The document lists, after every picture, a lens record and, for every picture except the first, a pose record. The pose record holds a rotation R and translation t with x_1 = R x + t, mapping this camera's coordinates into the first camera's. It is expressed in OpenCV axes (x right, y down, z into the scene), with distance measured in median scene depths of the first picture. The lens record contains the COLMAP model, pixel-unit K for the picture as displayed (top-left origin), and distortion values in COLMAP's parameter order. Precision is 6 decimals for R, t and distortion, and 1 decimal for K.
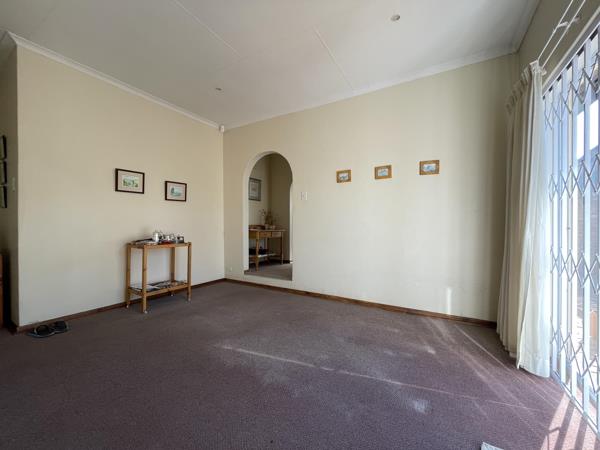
lens RADIAL K [[241.5, 0, 297.8], [0, 241.5, 224.8], [0, 0, 1]] dist [-0.008497, 0.000353]
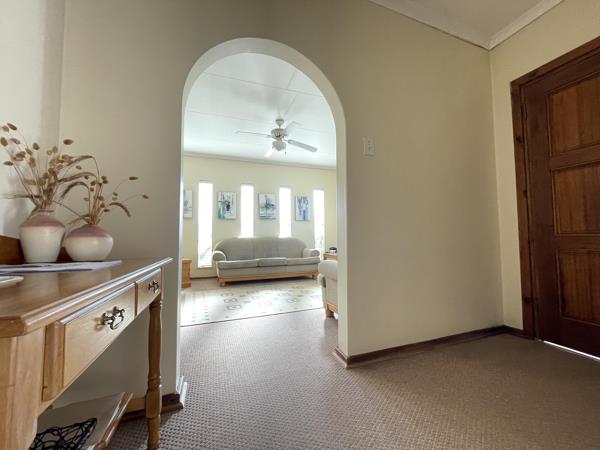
lens RADIAL K [[241.5, 0, 299.8], [0, 241.5, 224.9], [0, 0, 1]] dist [-0.008497, 0.000353]
pose [[0.630085, 0.037147, 0.775637, -0.258257], [0.004946, 0.998643, -0.051845, 0.007890], [-0.776510, 0.036503, 0.629046, 1.421551]]
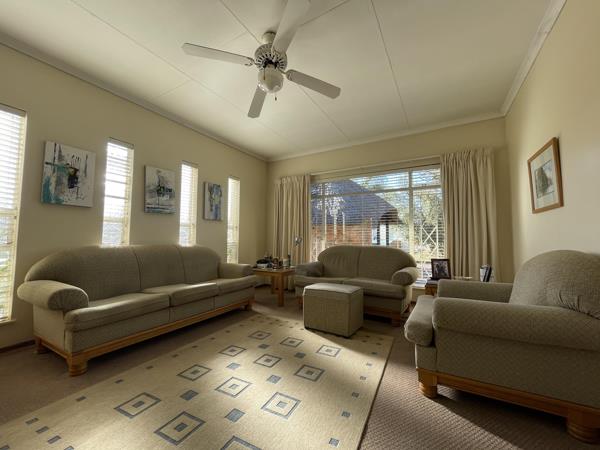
lens RADIAL K [[241.5, 0, 300.0], [0, 241.5, 223.8], [0, 0, 1]] dist [-0.008497, 0.000353]
pose [[-0.002254, 0.076960, 0.997032, 0.005285], [-0.001709, 0.997032, -0.076964, -0.012111], [-0.999996, -0.001877, -0.002116, 2.215385]]
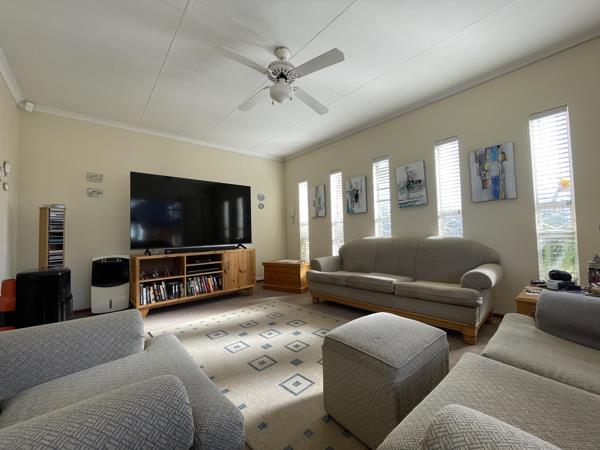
lens RADIAL K [[241.5, 0, 303.4], [0, 241.5, 226.2], [0, 0, 1]] dist [-0.008497, 0.000353]
pose [[0.951088, -0.036517, -0.306755, 0.946141], [0.029977, 0.999212, -0.026005, -0.035270], [0.307463, 0.015537, 0.951433, 1.604101]]
